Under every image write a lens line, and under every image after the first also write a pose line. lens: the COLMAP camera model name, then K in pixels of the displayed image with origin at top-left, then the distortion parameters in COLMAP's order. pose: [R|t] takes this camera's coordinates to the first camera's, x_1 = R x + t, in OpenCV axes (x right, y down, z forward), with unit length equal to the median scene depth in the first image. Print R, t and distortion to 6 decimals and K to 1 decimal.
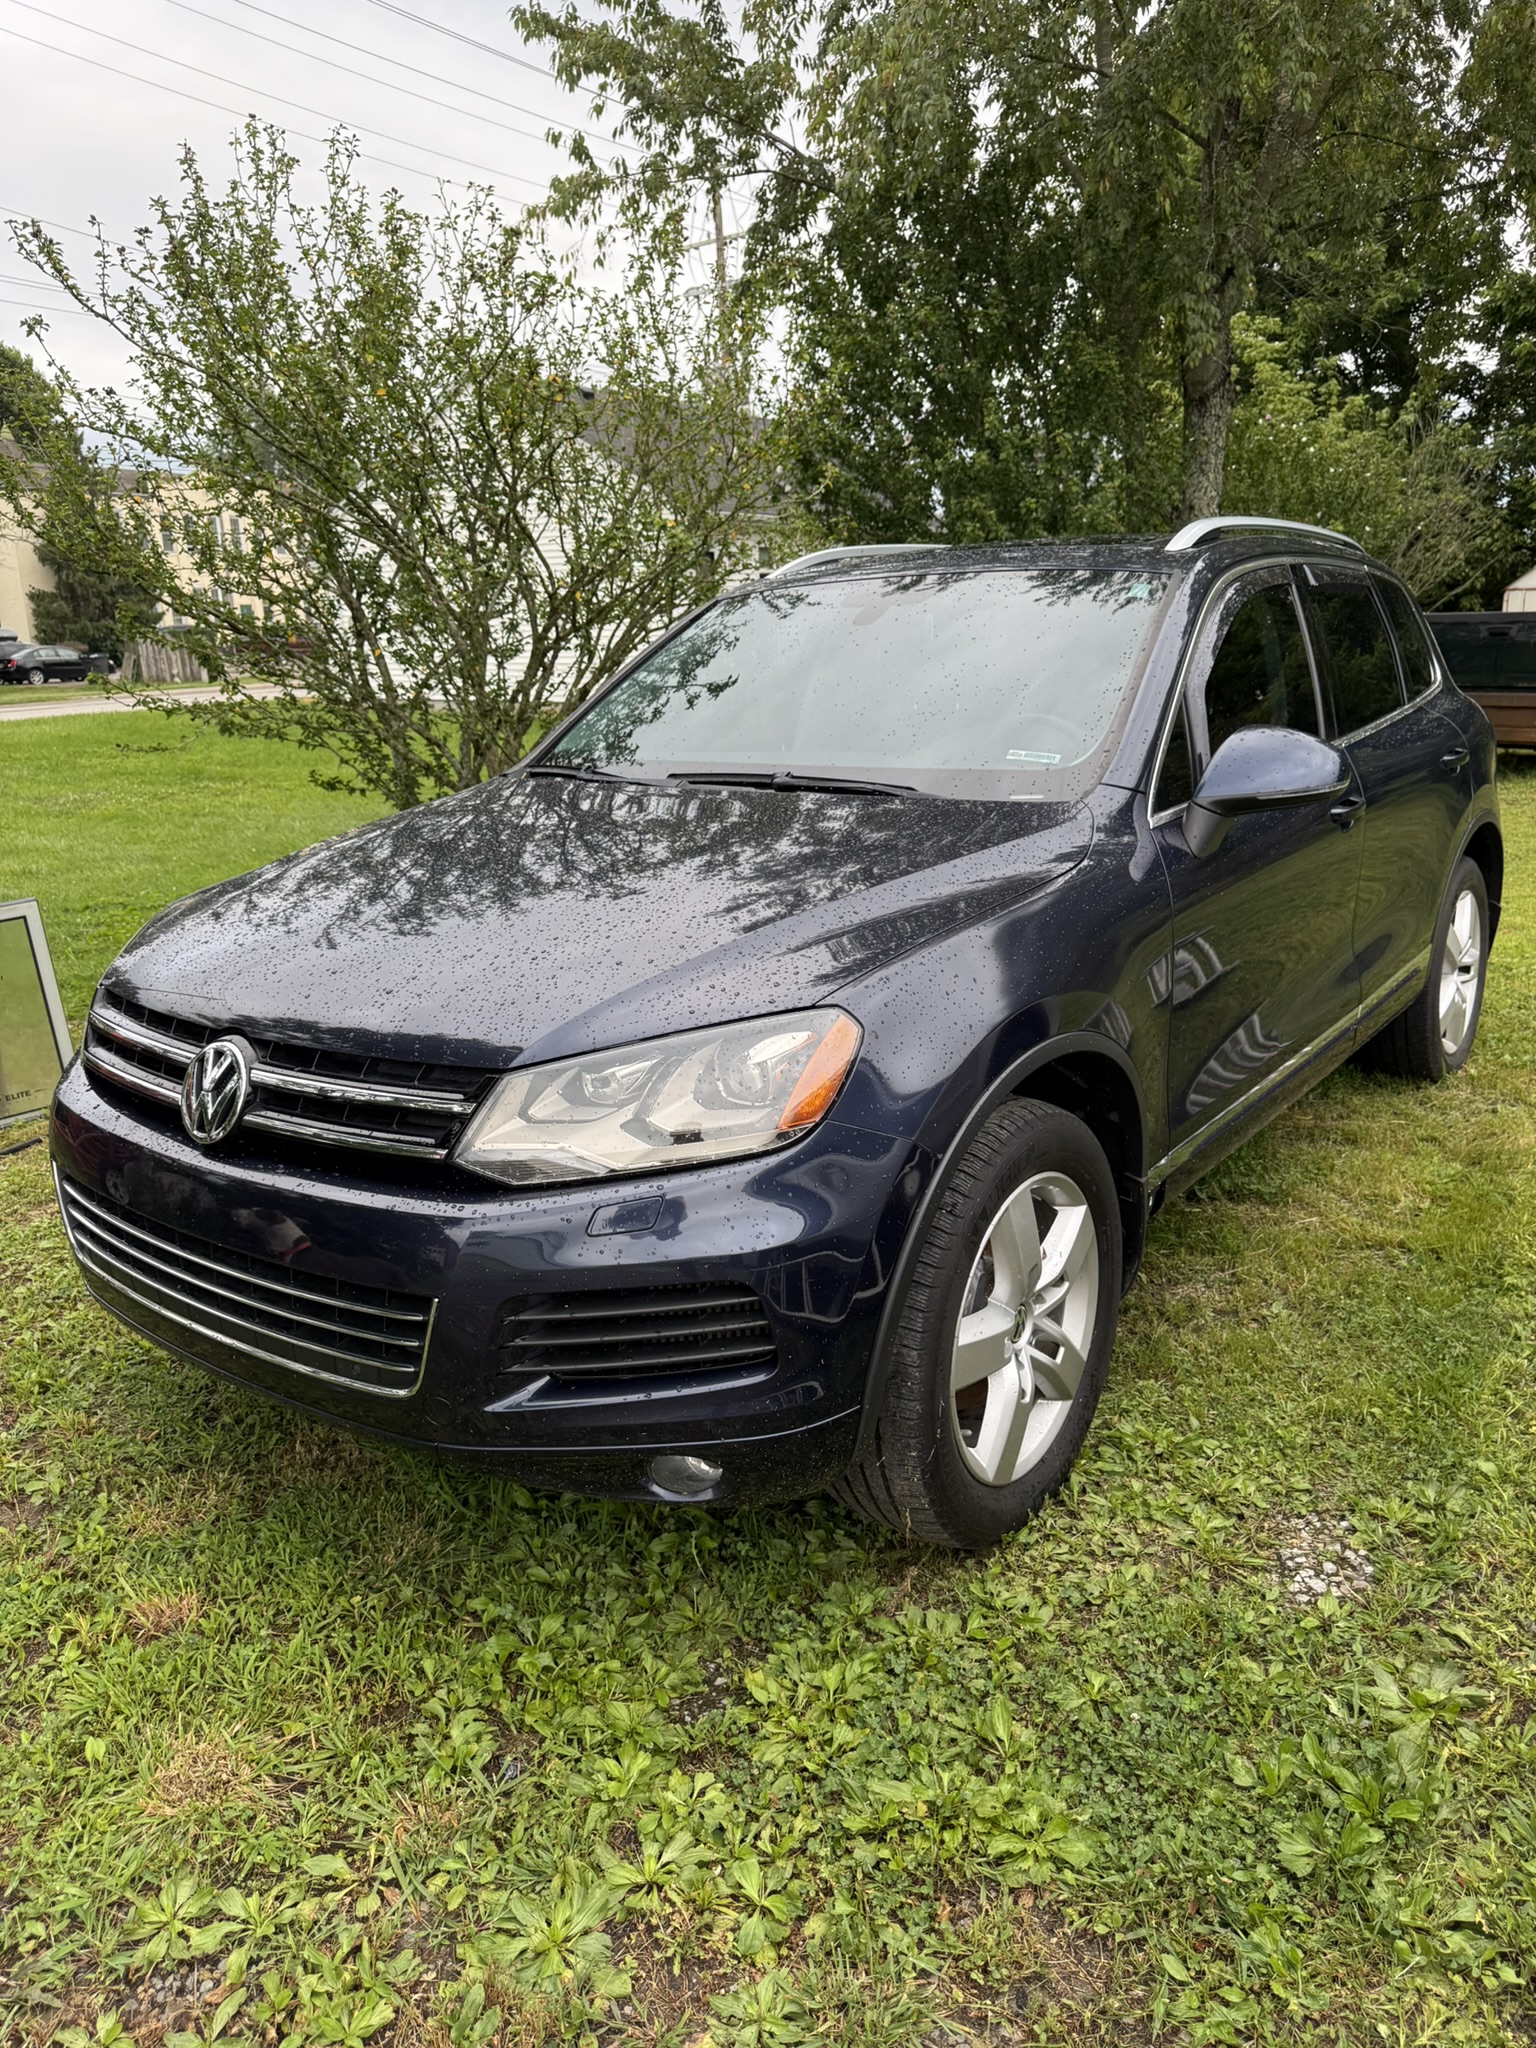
lens RADIAL K [[1471.4, 0, 771.2], [0, 1471.4, 1018.5], [0, 0, 1]] dist [0.023914, -0.020232]
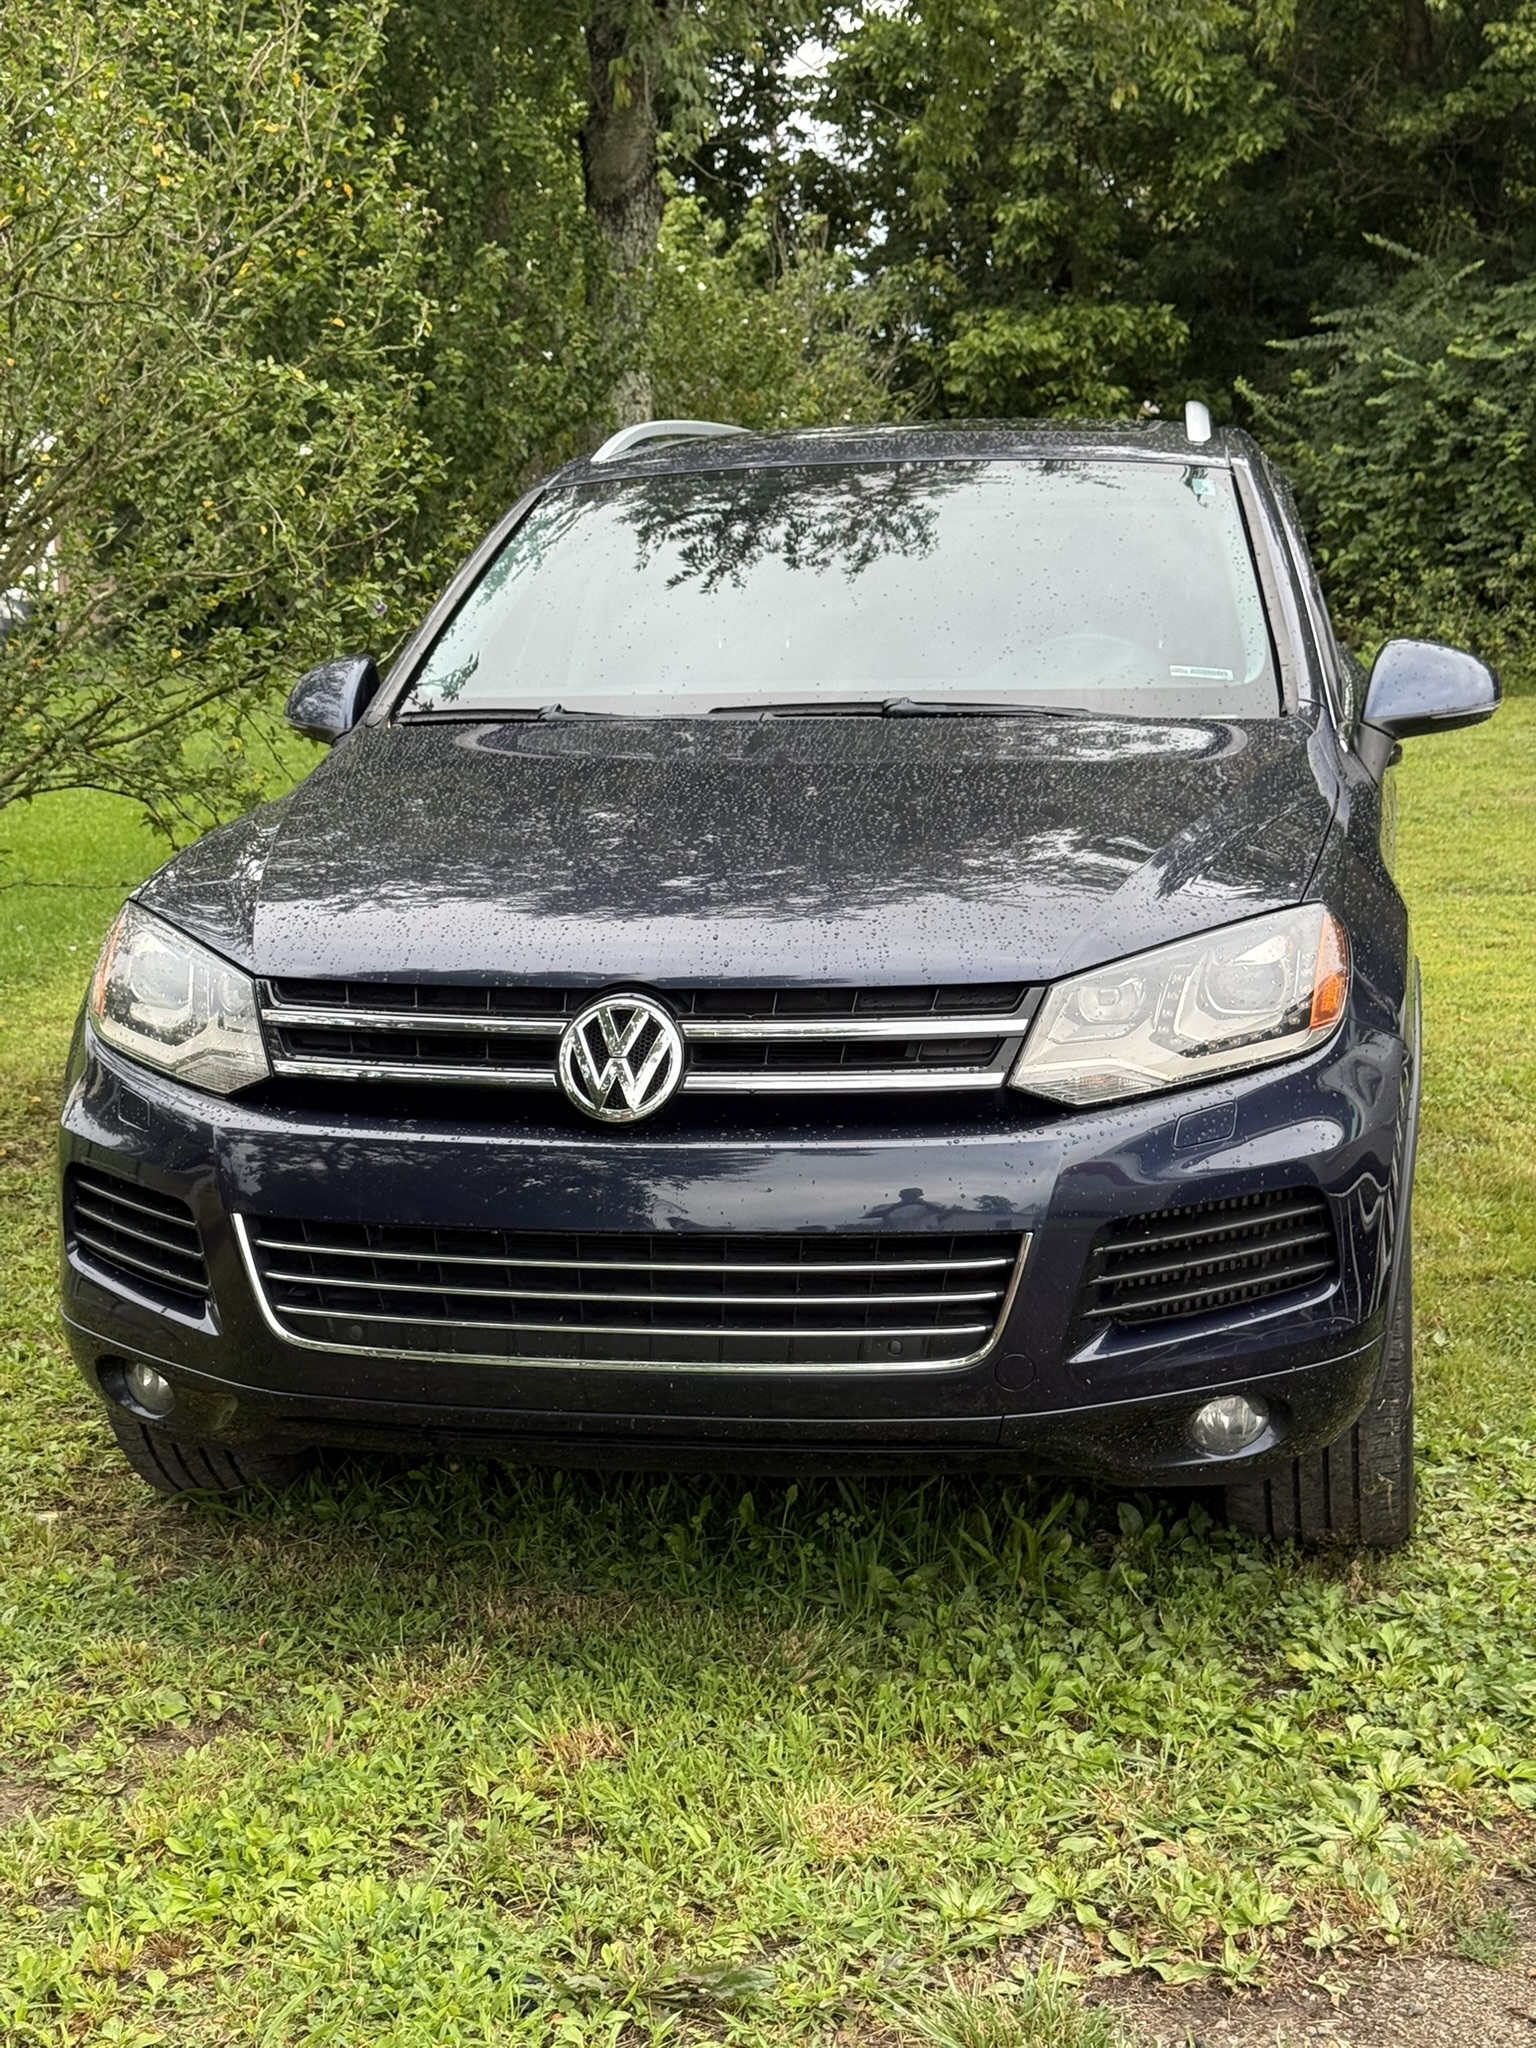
lens RADIAL K [[2882.9, 0, 764.2], [0, 2882.9, 1030.5], [0, 0, 1]] dist [0.046563, 0.000000]
pose [[0.897071, -0.060866, 0.437675, -1.024787], [0.104197, 0.991675, -0.075658, 0.165395], [-0.429426, 0.113475, 0.895945, -0.469174]]
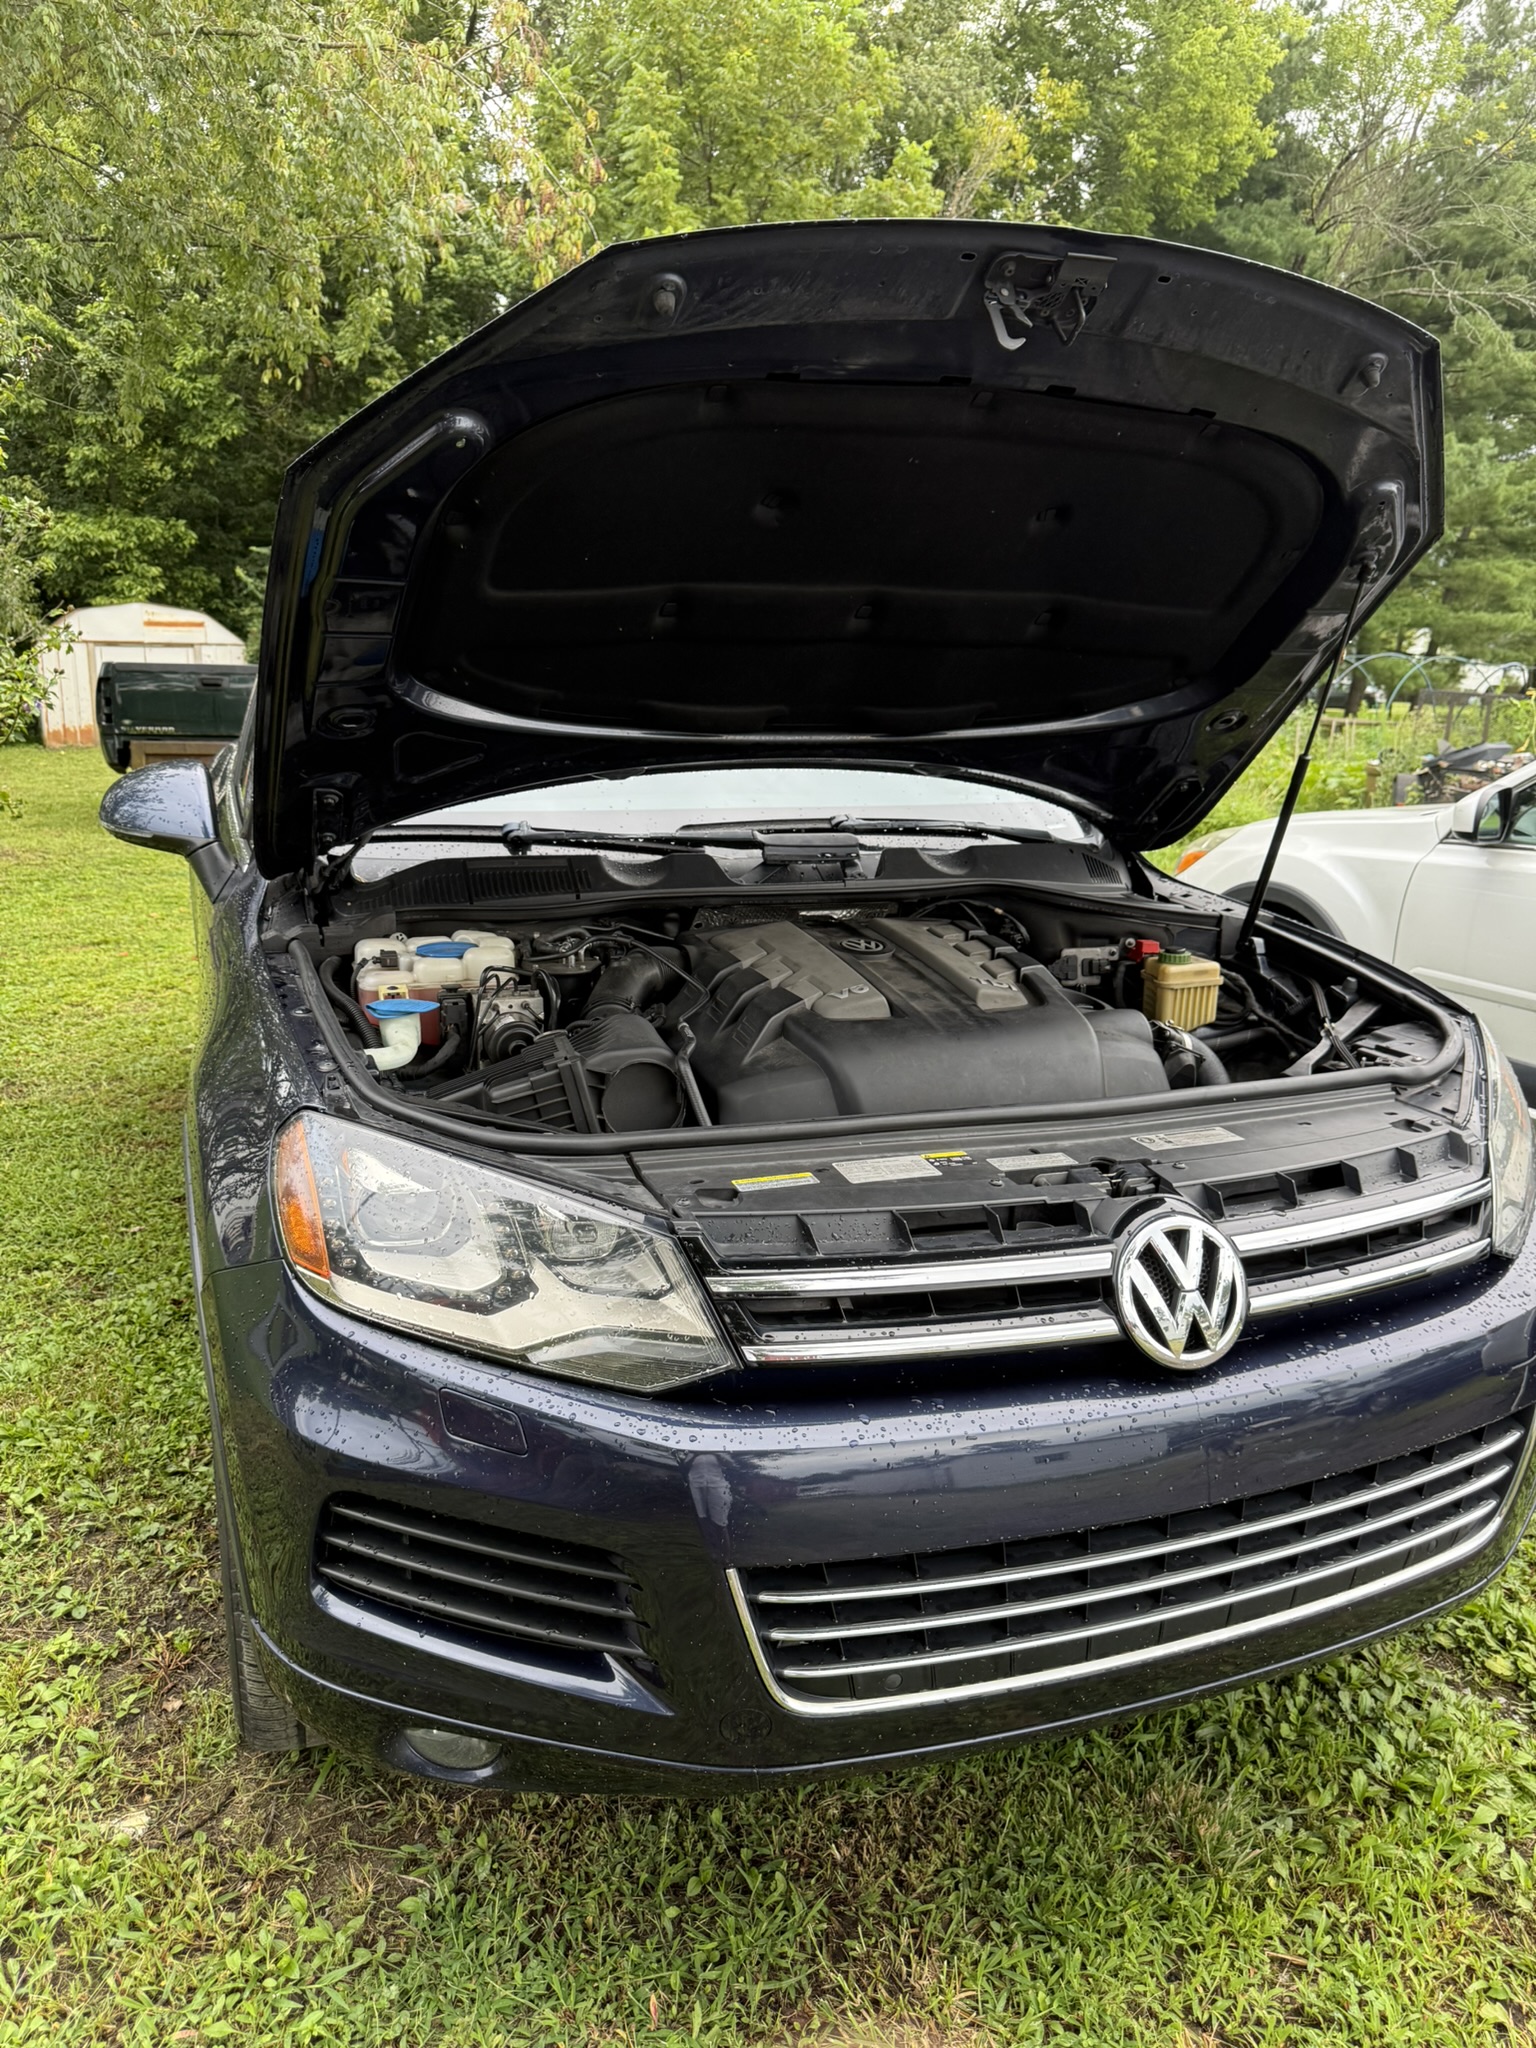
lens RADIAL K [[1471.4, 0, 770.0], [0, 1471.4, 1004.9], [0, 0, 1]] dist [0.023914, -0.020232]
pose [[0.531055, -0.146524, 0.834573, -1.058635], [0.177918, 0.982261, 0.059241, -0.160597], [-0.828448, 0.117025, 0.547704, 0.784362]]
